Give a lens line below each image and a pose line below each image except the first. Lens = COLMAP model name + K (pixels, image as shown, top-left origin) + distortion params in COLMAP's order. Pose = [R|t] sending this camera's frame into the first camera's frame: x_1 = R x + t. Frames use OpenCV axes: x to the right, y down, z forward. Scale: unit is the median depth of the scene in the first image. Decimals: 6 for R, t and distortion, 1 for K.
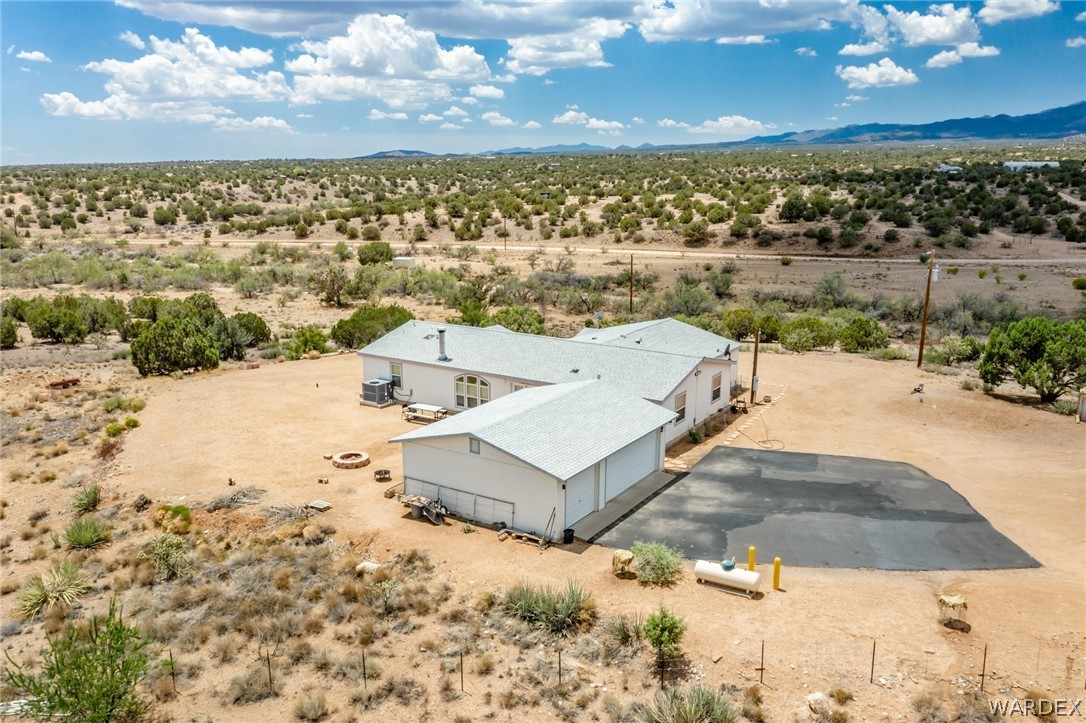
lens RADIAL K [[866.6, 0, 540.5], [0, 866.6, 362.6], [0, 0, 1]] dist [-0.008745, 0.003386]
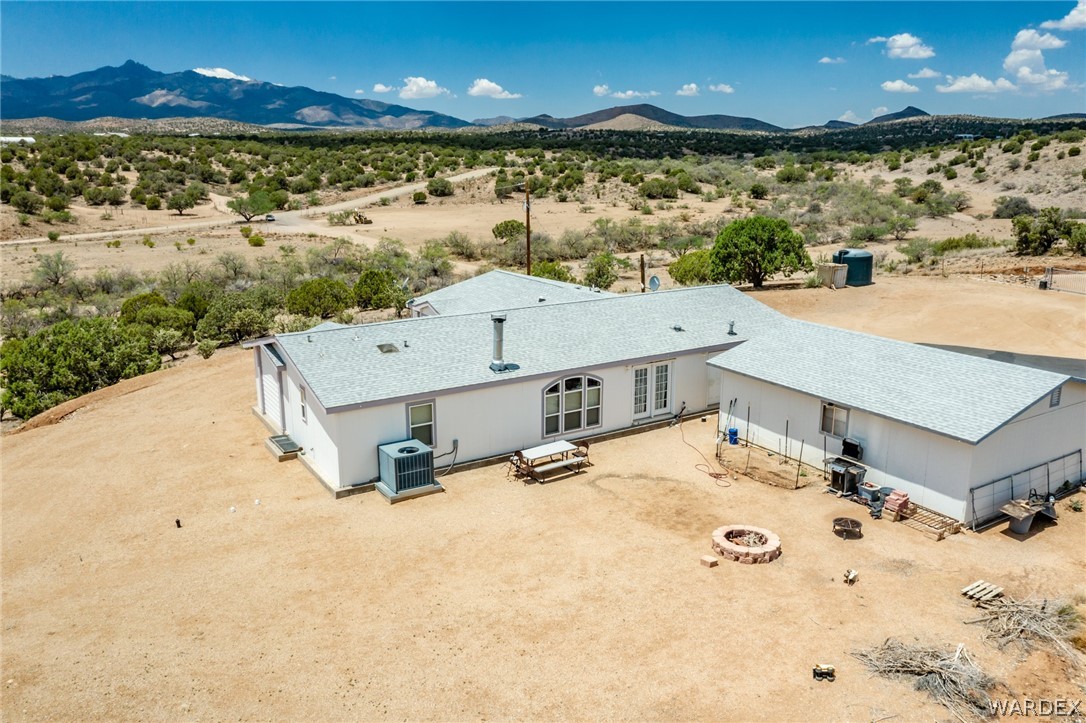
lens RADIAL K [[866.6, 0, 541.7], [0, 866.6, 360.7], [0, 0, 1]] dist [-0.008745, 0.003386]
pose [[0.446006, -0.215768, 0.868633, -0.095748], [0.200813, 0.969888, 0.137811, -0.013110], [-0.872211, 0.112968, 0.475905, 0.113182]]
